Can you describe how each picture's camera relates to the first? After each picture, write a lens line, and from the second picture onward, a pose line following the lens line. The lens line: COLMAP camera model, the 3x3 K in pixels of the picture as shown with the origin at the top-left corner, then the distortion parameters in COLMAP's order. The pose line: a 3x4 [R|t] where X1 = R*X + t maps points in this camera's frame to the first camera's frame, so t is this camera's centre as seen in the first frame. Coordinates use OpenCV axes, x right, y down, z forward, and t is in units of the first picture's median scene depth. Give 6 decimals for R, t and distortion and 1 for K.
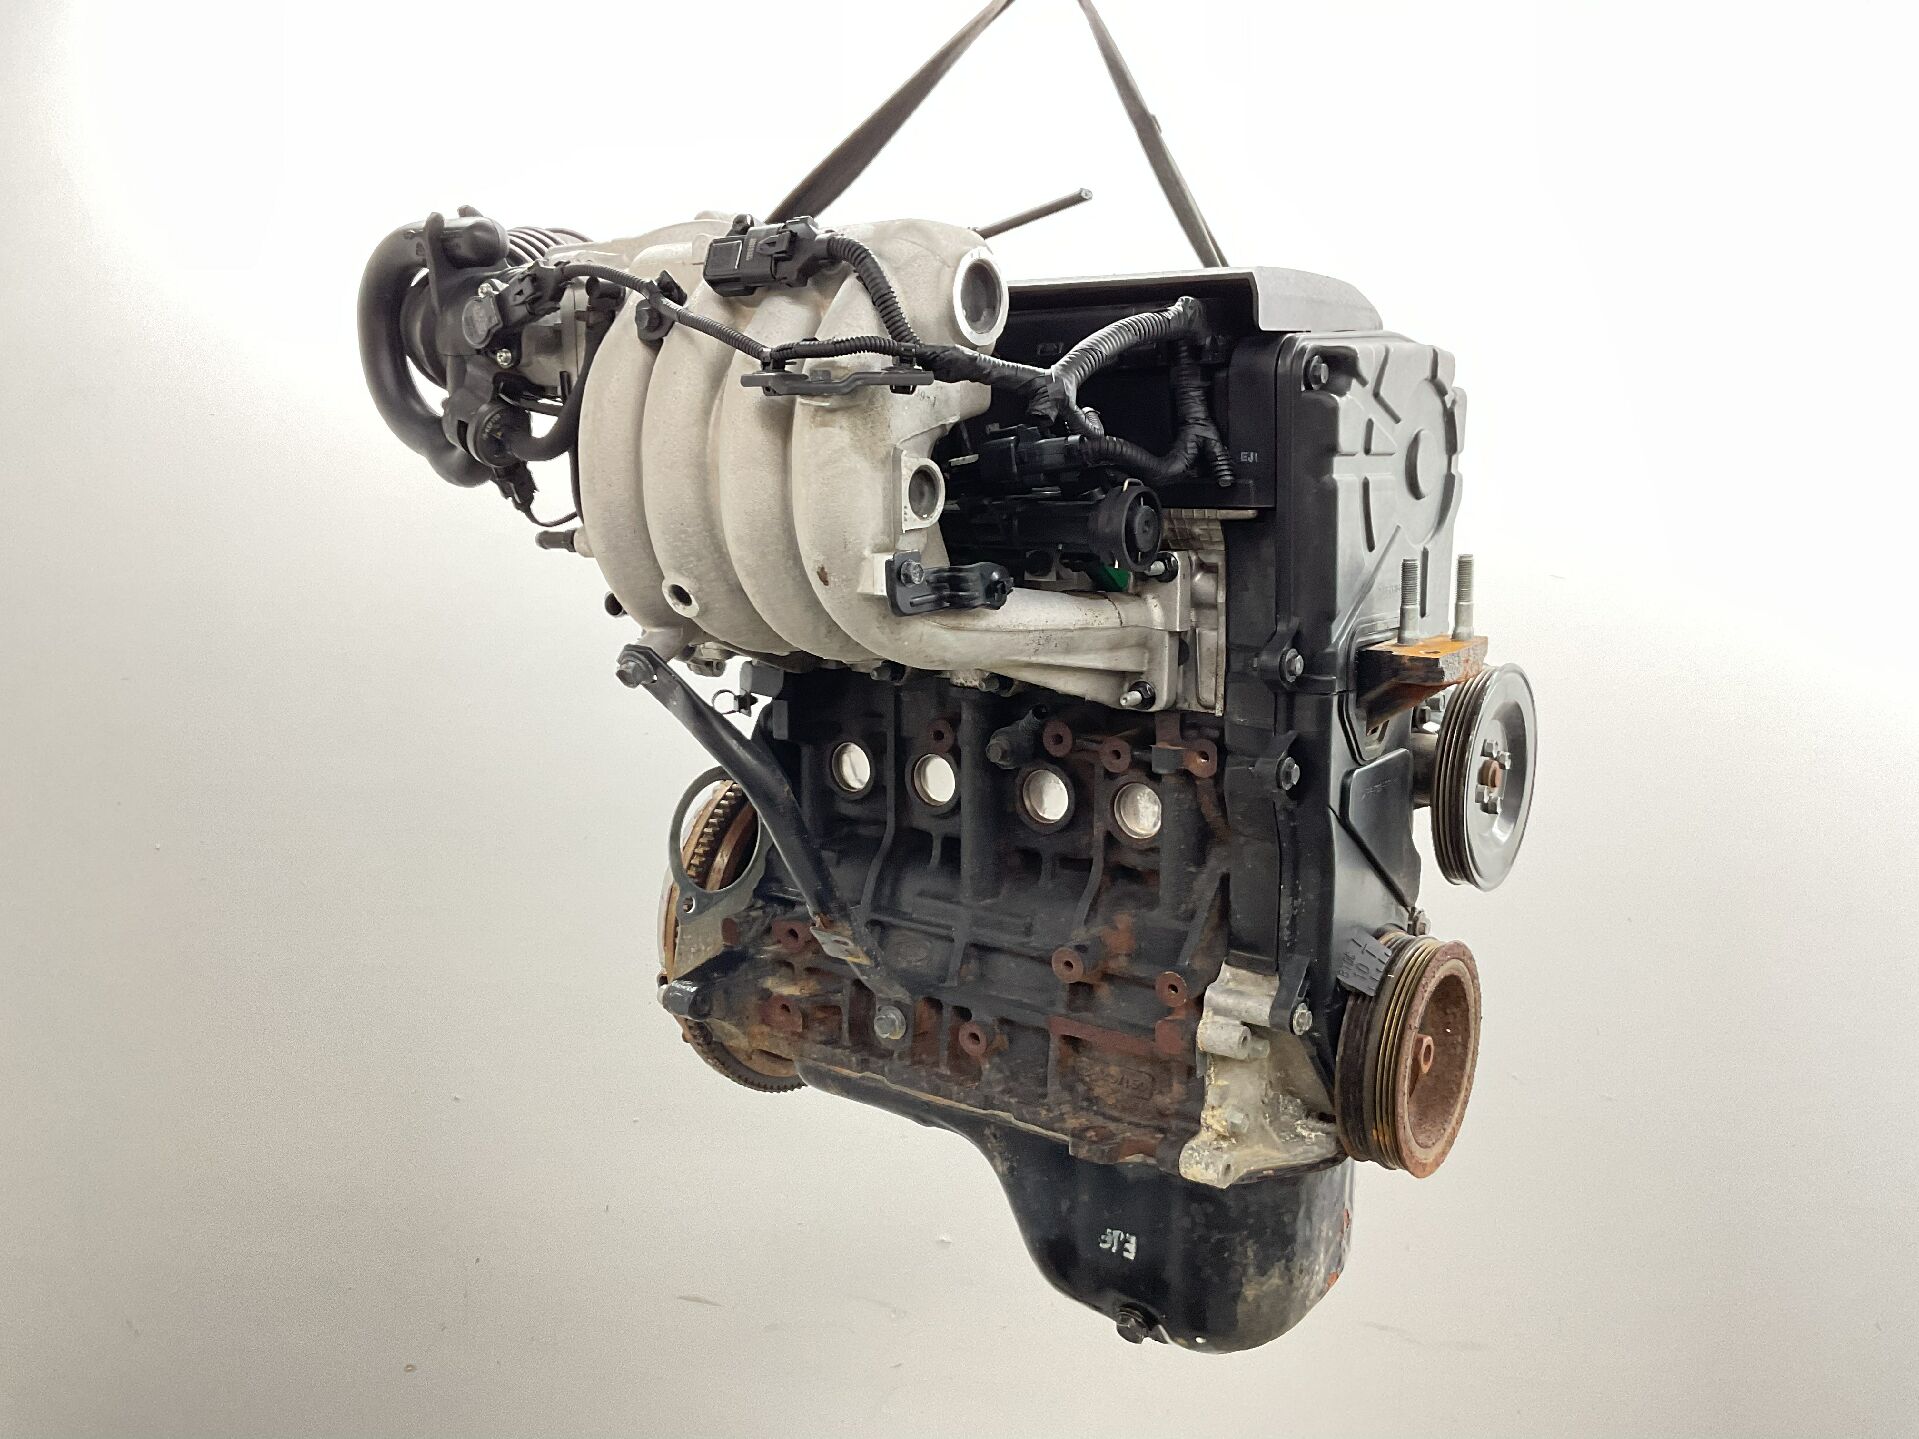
lens RADIAL K [[1550.1, 0, 925.8], [0, 1550.1, 723.7], [0, 0, 1]] dist [0.105977, -0.232486]
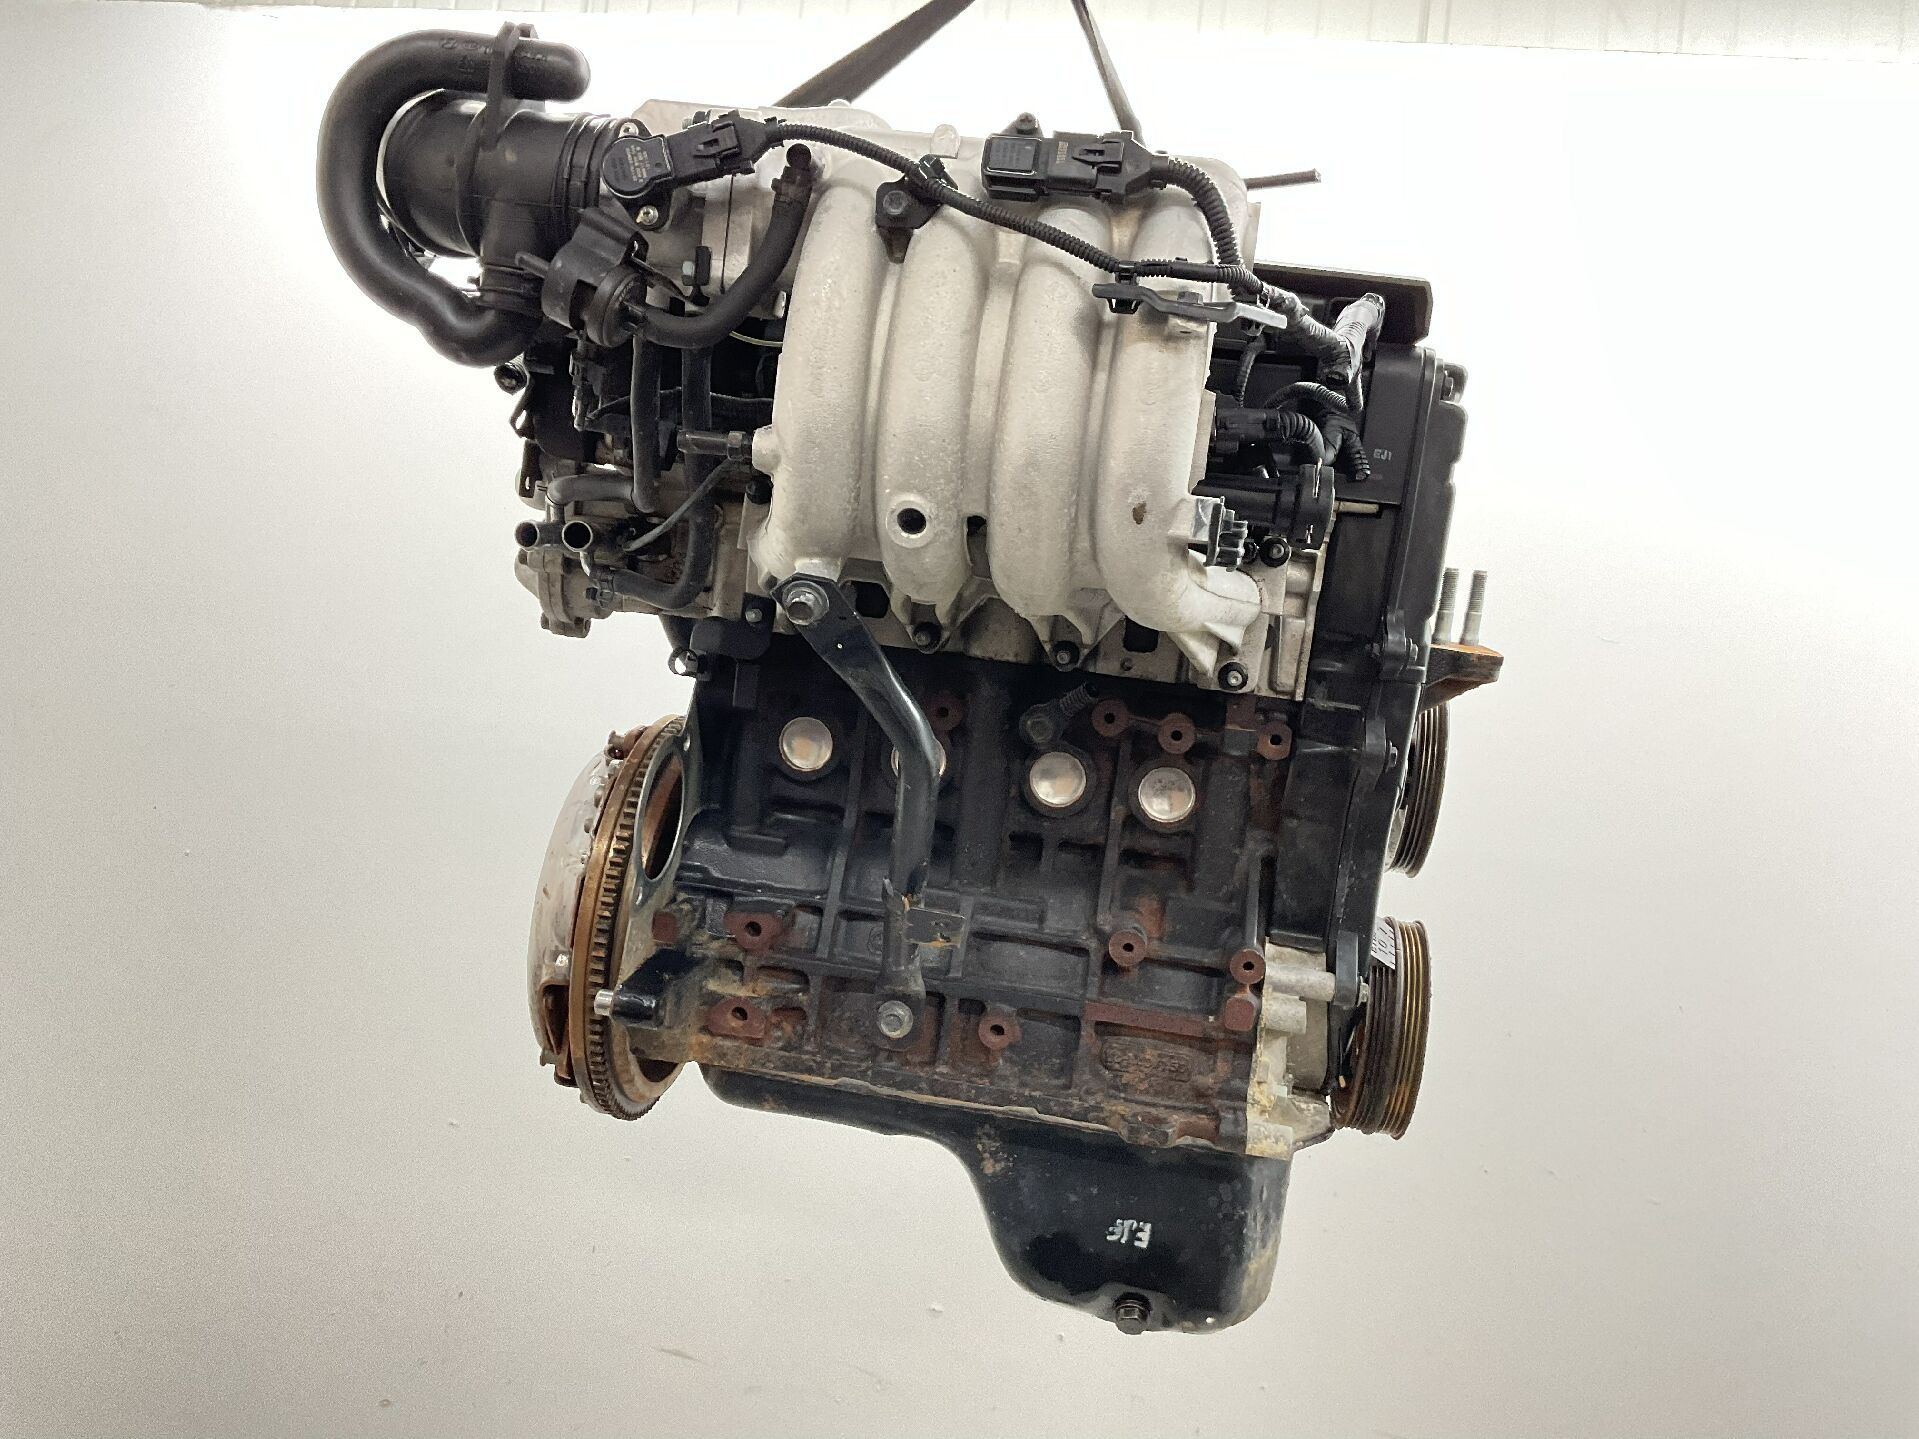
lens RADIAL K [[1538.7, 0, 963.4], [0, 1538.7, 713.9], [0, 0, 1]] dist [0.112533, -0.234298]
pose [[0.878433, 0.058089, 0.474322, -0.455756], [-0.039820, 0.998030, -0.048481, 0.057603], [-0.476204, 0.023700, 0.879016, 0.182337]]
